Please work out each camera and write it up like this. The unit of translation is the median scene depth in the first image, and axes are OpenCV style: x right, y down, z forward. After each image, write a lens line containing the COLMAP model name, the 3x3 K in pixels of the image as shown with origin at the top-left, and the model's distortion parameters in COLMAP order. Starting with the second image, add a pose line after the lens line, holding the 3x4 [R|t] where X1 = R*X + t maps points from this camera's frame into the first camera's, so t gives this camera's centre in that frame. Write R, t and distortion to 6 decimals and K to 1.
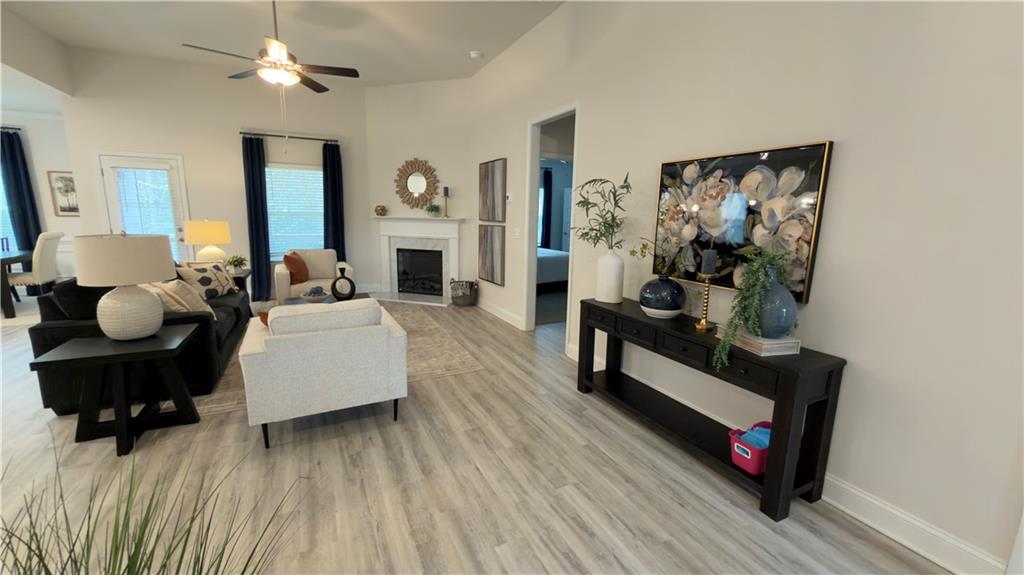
lens RADIAL K [[407.2, 0, 512.0], [0, 407.2, 287.5], [0, 0, 1]] dist [0.000204, 0.000063]
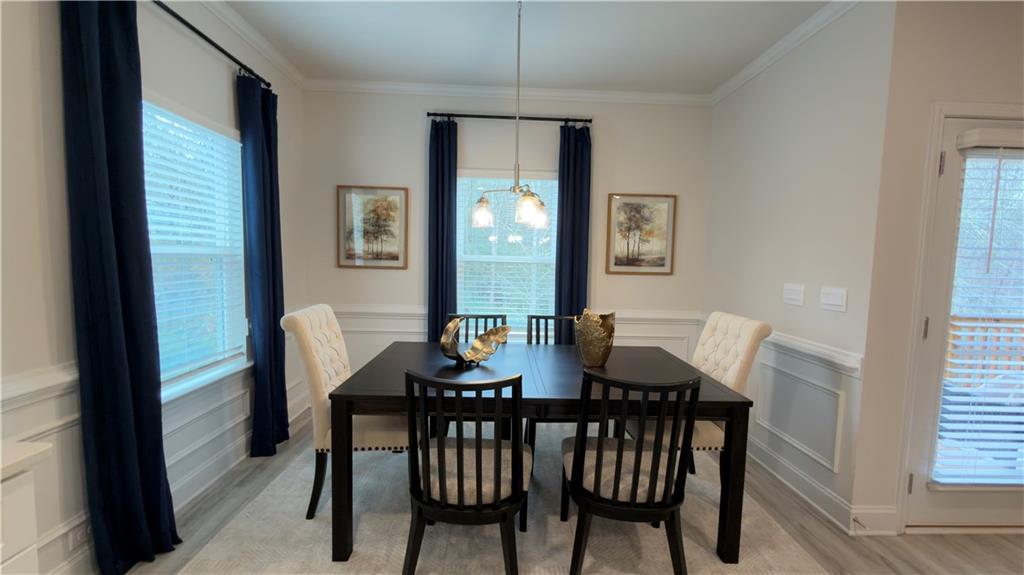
lens RADIAL K [[421.7, 0, 512.0], [0, 421.7, 287.5], [0, 0, 1]] dist [0.000213, -0.000002]
pose [[0.909265, 0.034876, -0.414754, -1.093382], [-0.082862, 0.991704, -0.098266, -0.098609], [0.407886, 0.123717, 0.904612, 0.475389]]
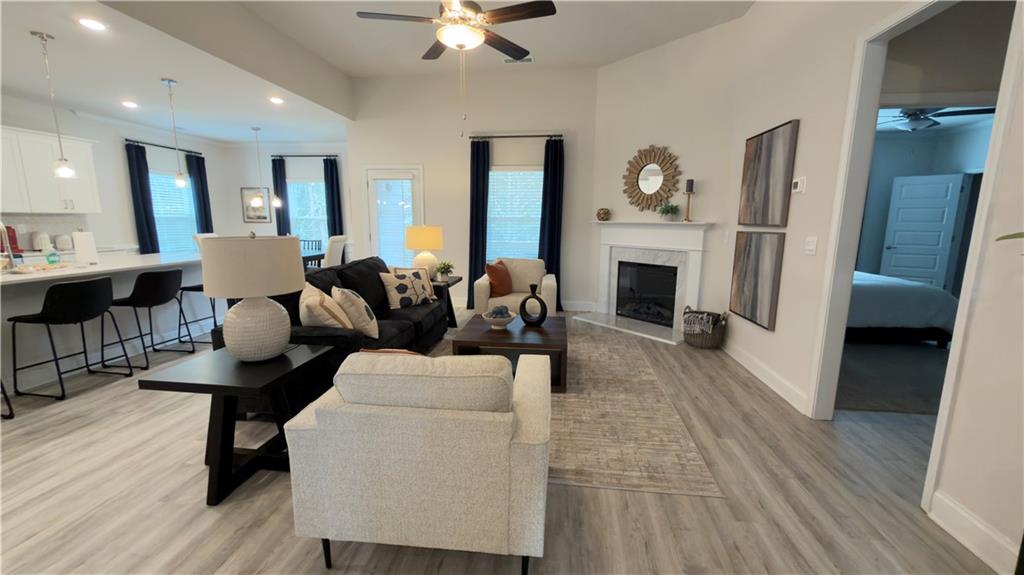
lens RADIAL K [[407.2, 0, 512.0], [0, 407.2, 287.5], [0, 0, 1]] dist [0.000204, 0.000063]
pose [[0.833720, 0.078894, -0.546523, -0.017325], [-0.091399, 0.995805, 0.004322, -0.033400], [0.544571, 0.046348, 0.837433, 0.254487]]
